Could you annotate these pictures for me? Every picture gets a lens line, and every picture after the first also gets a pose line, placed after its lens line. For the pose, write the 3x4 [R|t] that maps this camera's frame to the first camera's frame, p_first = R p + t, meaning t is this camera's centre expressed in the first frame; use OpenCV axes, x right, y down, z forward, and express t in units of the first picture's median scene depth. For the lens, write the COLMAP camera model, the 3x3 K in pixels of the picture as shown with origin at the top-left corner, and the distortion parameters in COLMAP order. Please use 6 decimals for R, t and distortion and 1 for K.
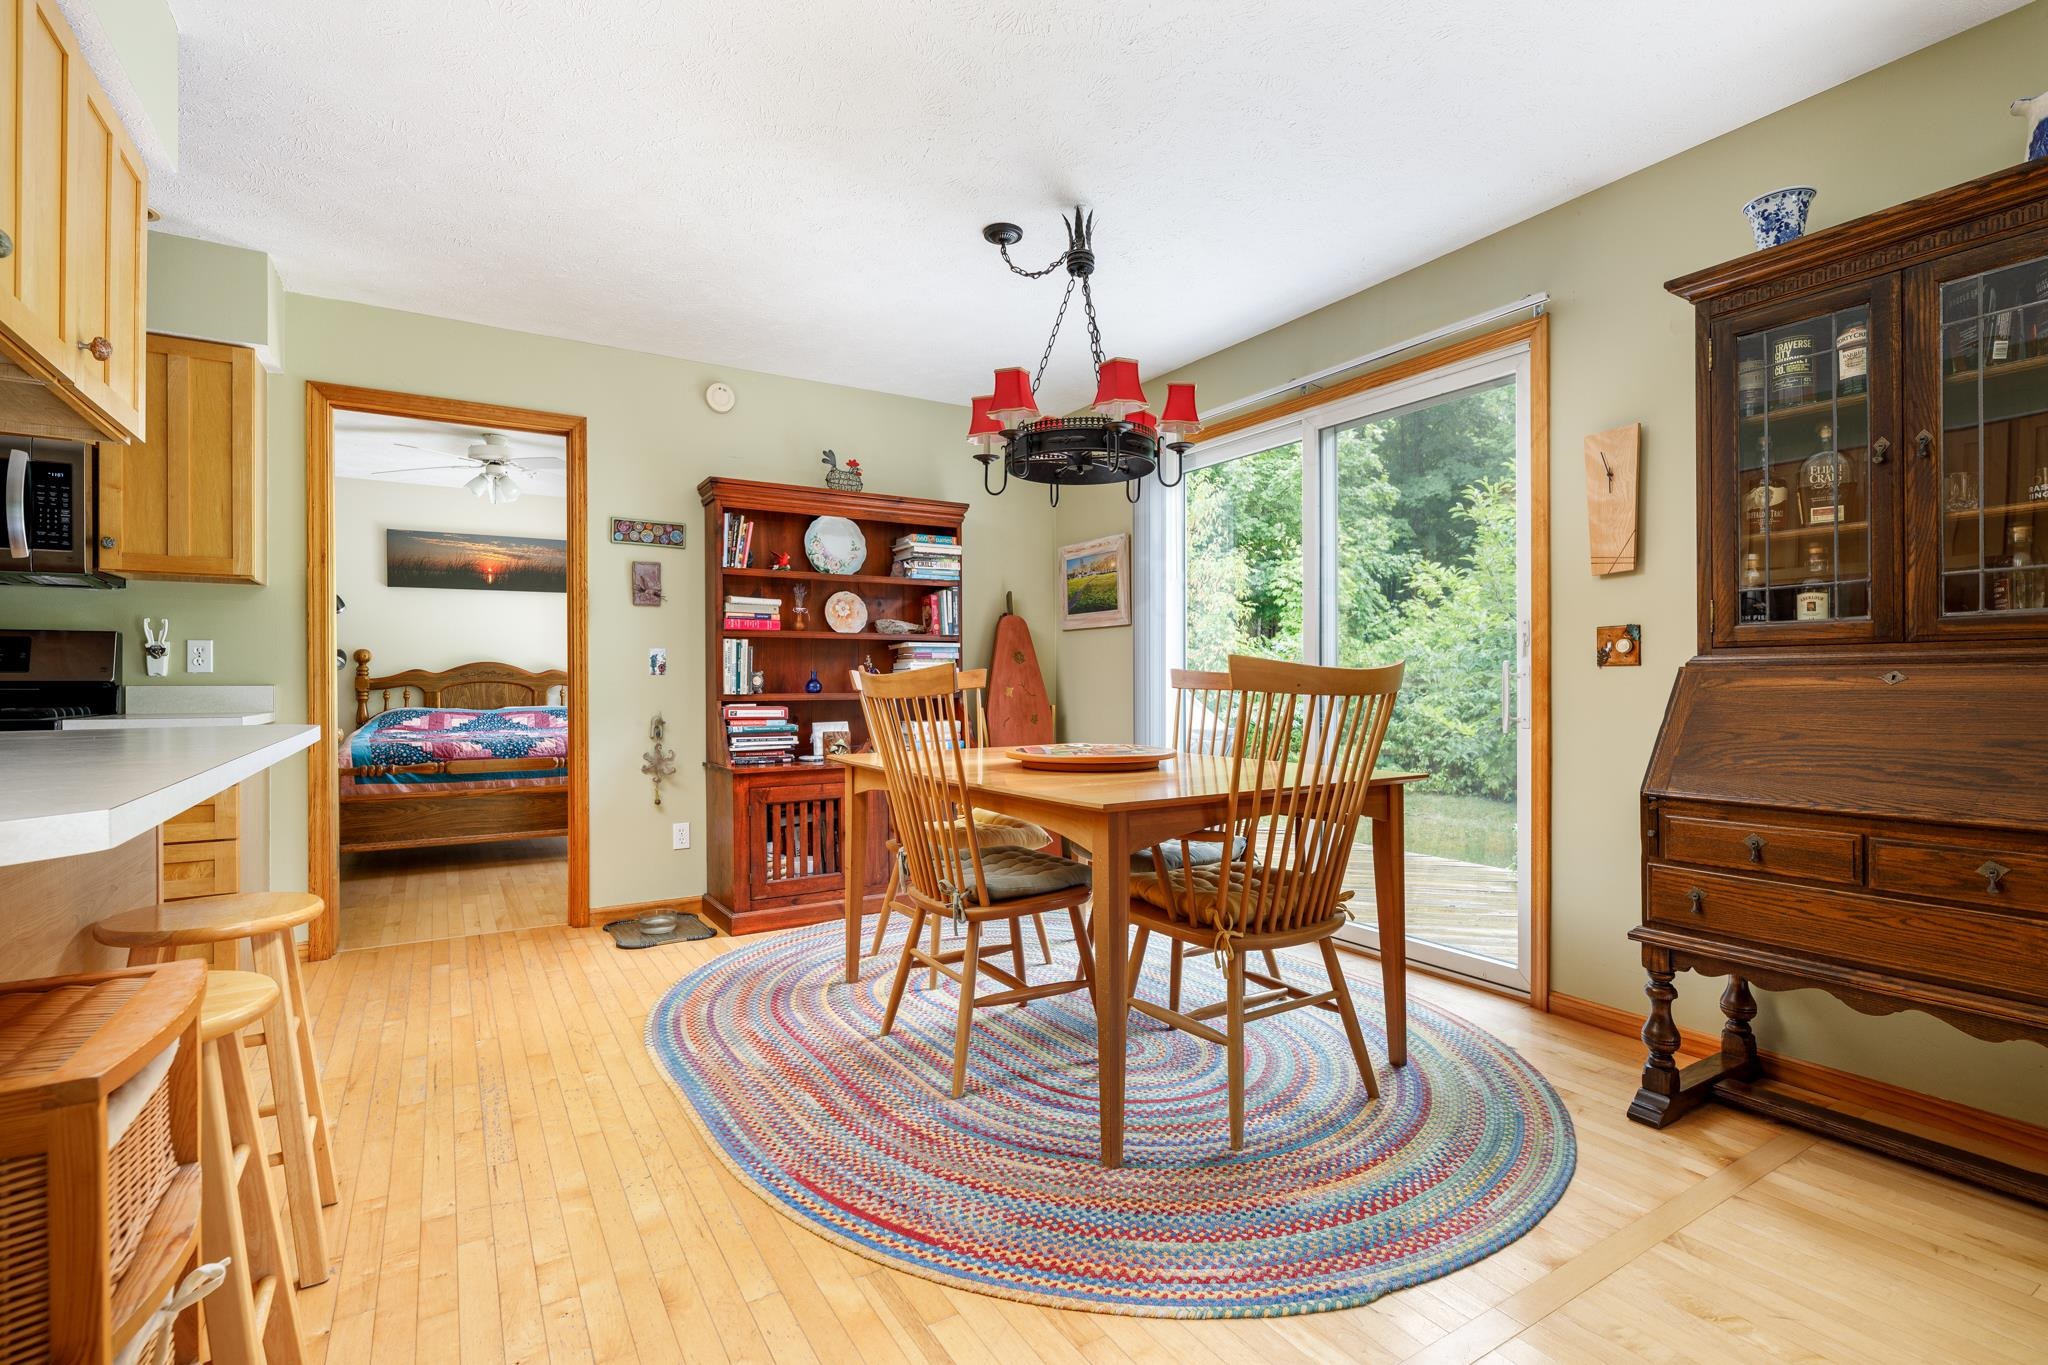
lens RADIAL K [[944.8, 0, 1022.4], [0, 944.8, 681.7], [0, 0, 1]] dist [-0.001543, -0.000138]
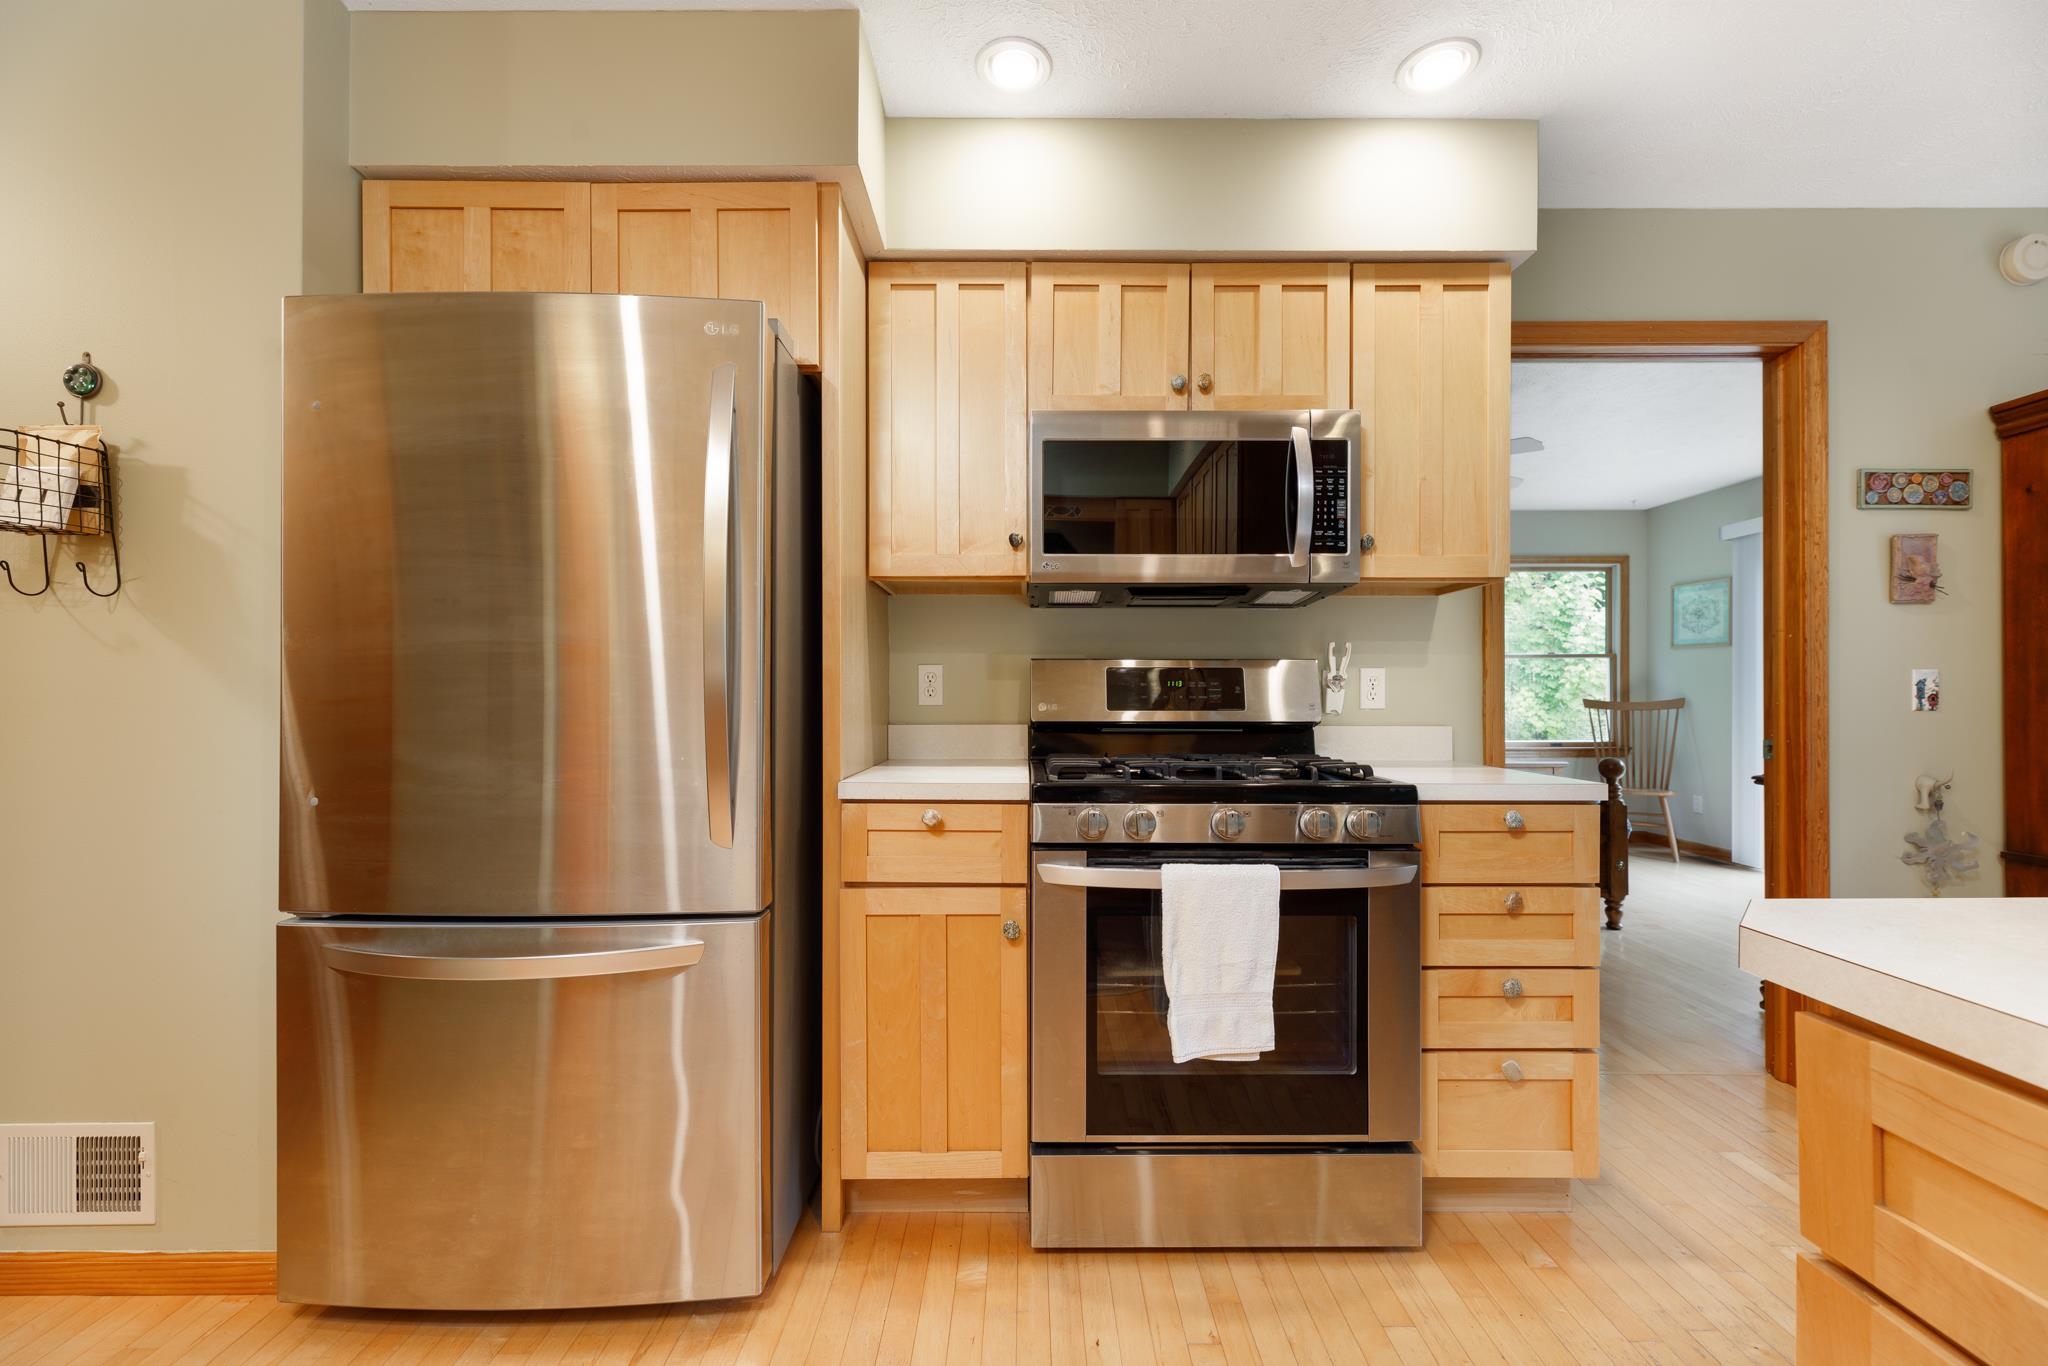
lens RADIAL K [[845.0, 0, 1025.2], [0, 845.0, 690.7], [0, 0, 1]] dist [-0.000174, -0.000010]
pose [[0.848878, -0.002255, -0.528583, -0.614445], [-0.001954, 0.999971, -0.007404, -0.015563], [0.528585, 0.007319, 0.848849, 0.199019]]
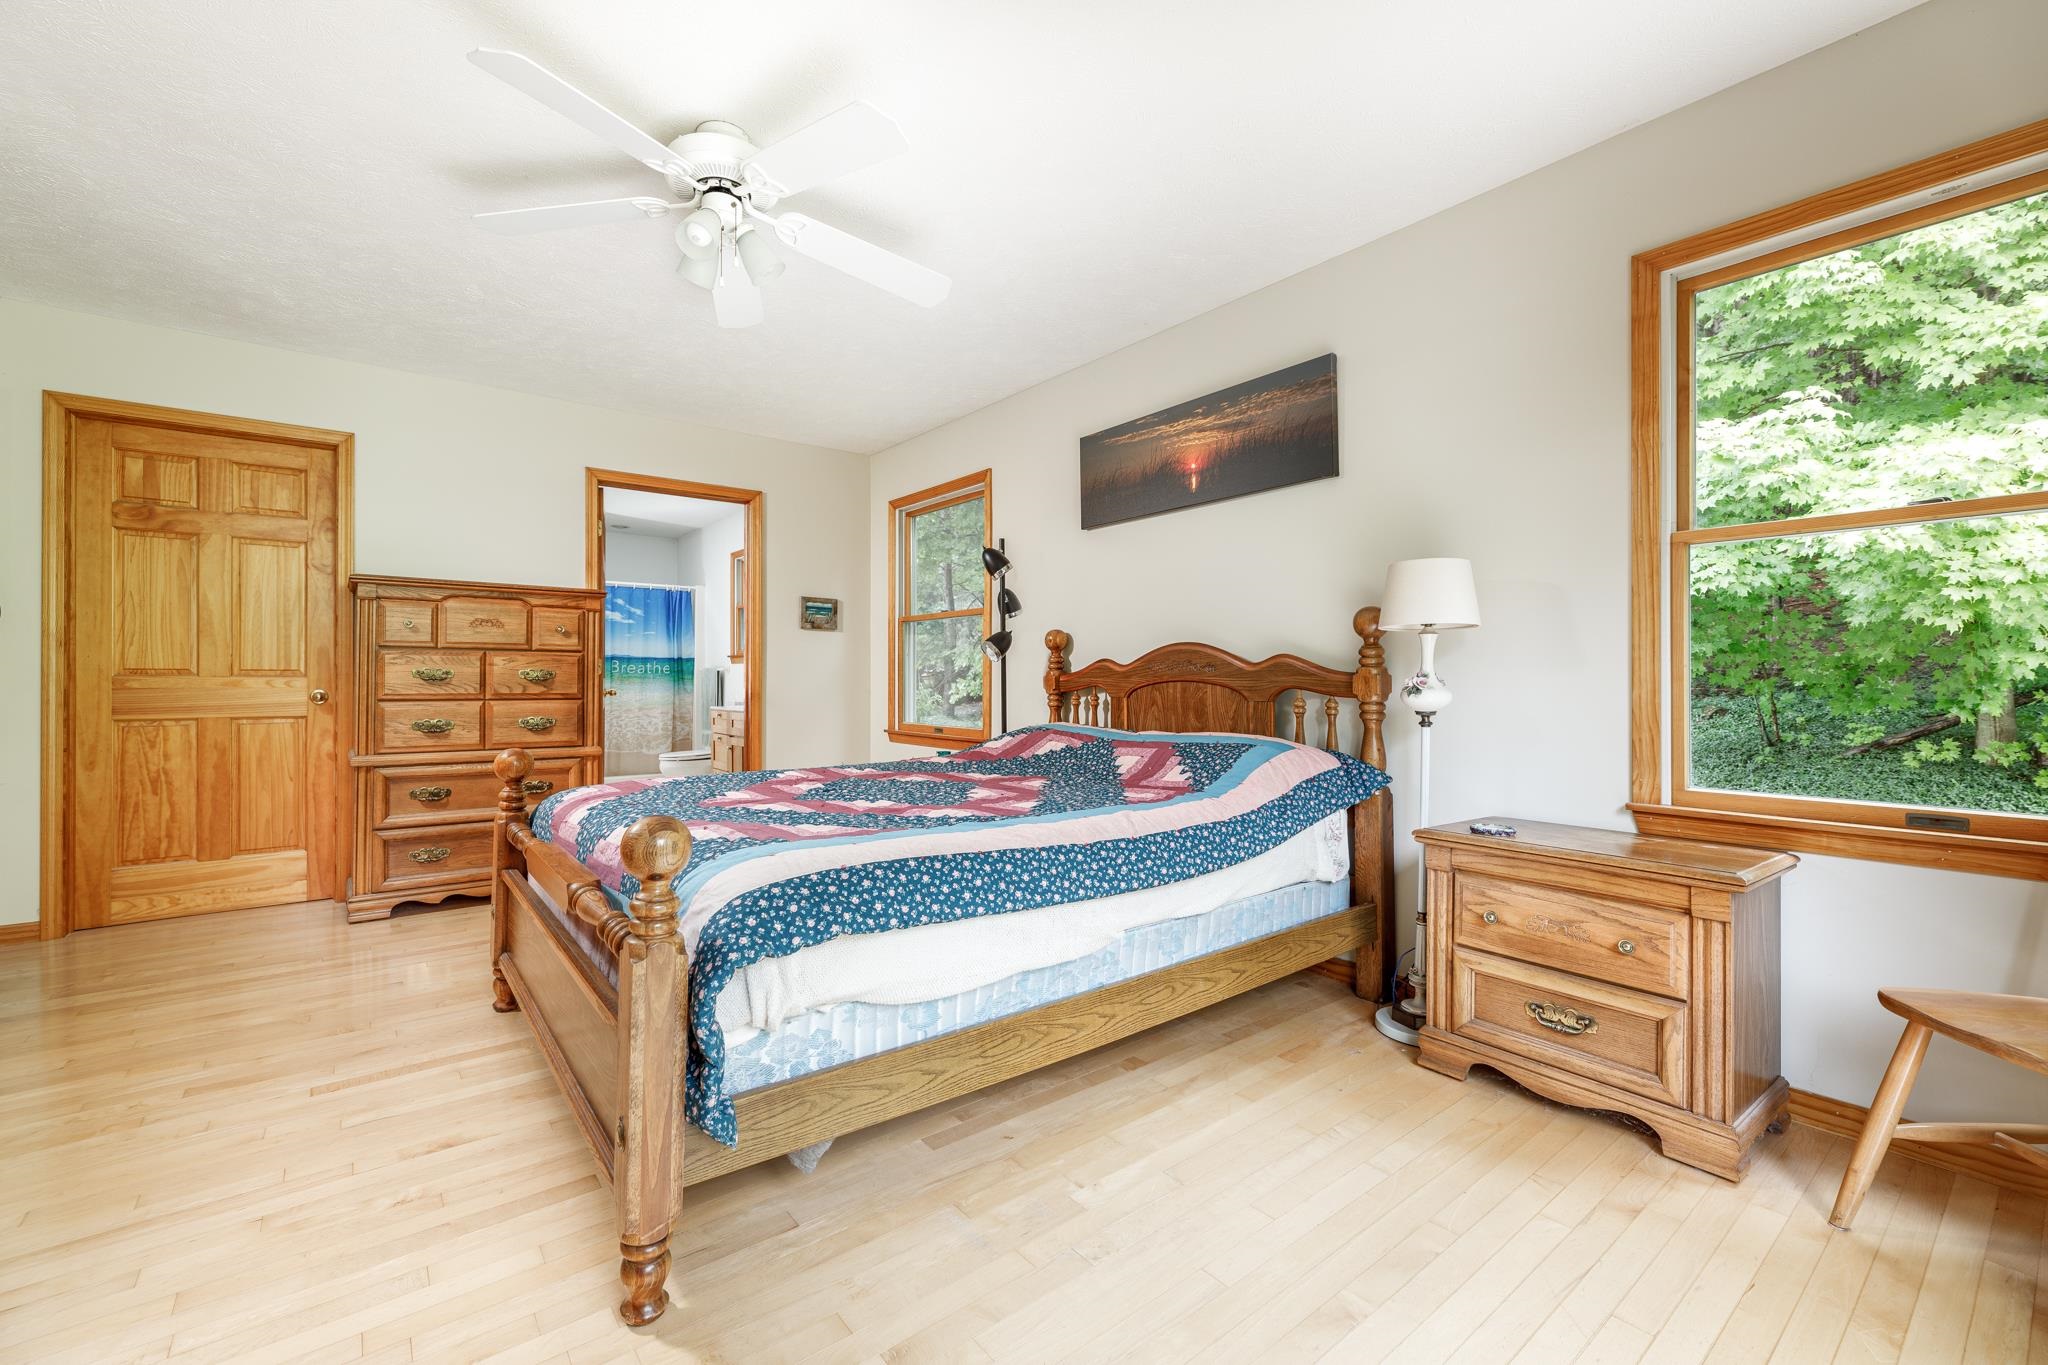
lens RADIAL K [[845.0, 0, 1019.9], [0, 845.0, 684.6], [0, 0, 1]] dist [-0.000174, -0.000010]
pose [[0.106520, 0.004991, -0.994298, -0.098801], [-0.003989, 0.999981, 0.004592, 0.001445], [0.994303, 0.003477, 0.106538, 0.800132]]
